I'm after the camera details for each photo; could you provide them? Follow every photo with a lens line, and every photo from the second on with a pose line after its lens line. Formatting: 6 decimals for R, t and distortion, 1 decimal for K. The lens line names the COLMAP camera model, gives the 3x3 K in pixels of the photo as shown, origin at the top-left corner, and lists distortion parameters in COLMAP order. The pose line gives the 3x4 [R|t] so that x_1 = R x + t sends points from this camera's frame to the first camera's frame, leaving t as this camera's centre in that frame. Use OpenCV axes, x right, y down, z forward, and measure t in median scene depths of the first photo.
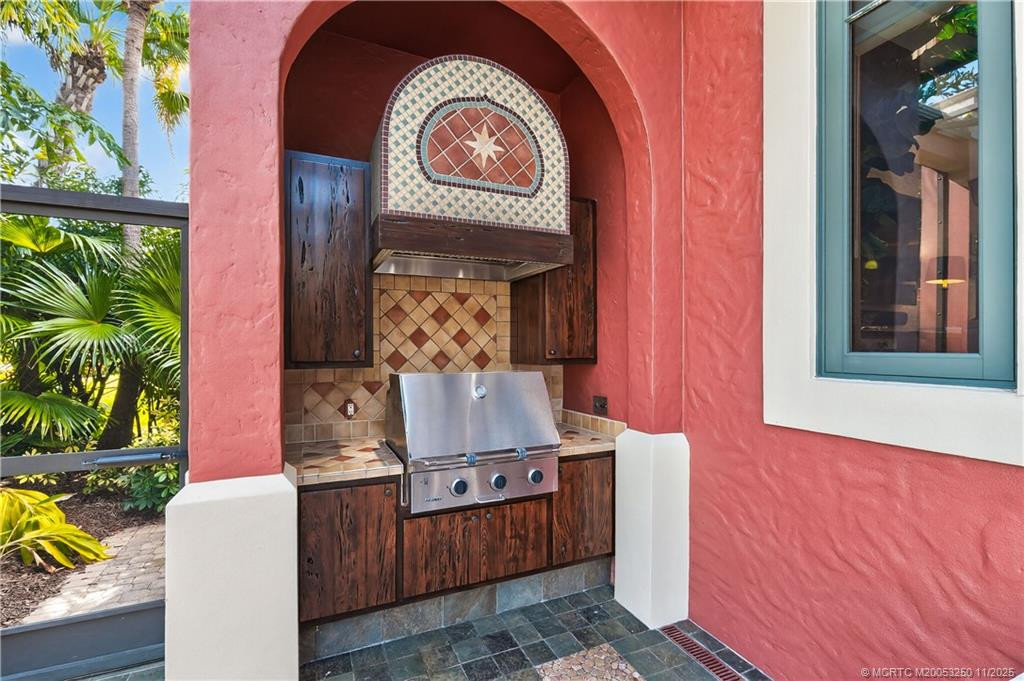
lens RADIAL K [[464.5, 0, 518.4], [0, 464.5, 345.7], [0, 0, 1]] dist [-0.004550, 0.001754]
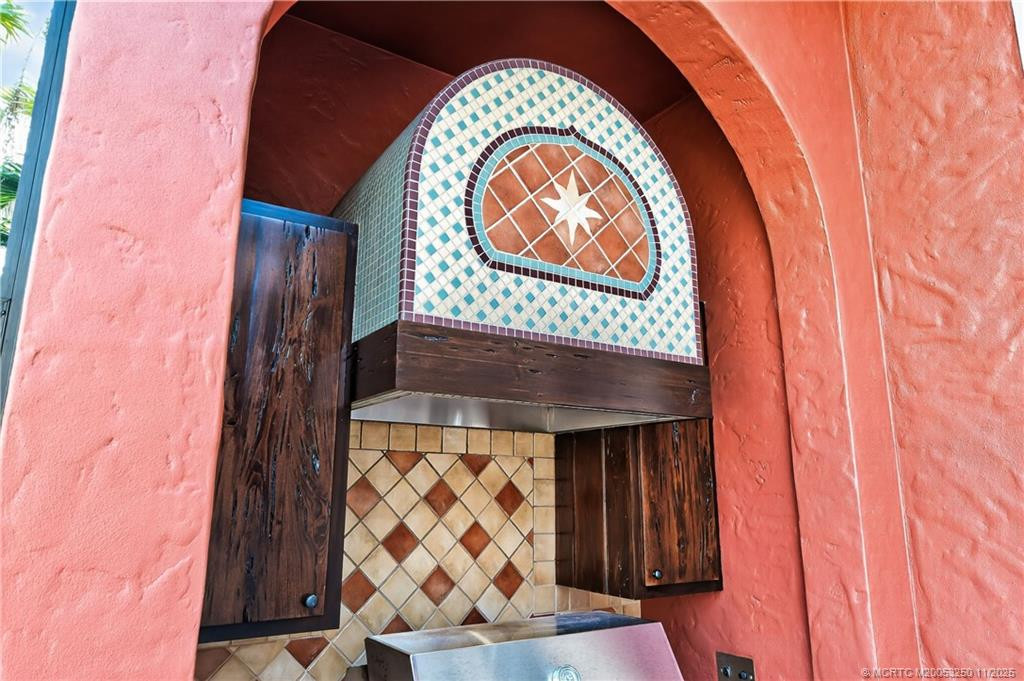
lens RADIAL K [[671.9, 0, 509.6], [0, 671.9, 334.6], [0, 0, 1]] dist [-0.013312, 0.001390]
pose [[0.991780, 0.039663, 0.121649, -0.237593], [-0.011917, 0.975243, -0.220815, -0.098534], [-0.127396, 0.217550, 0.967699, 0.250546]]
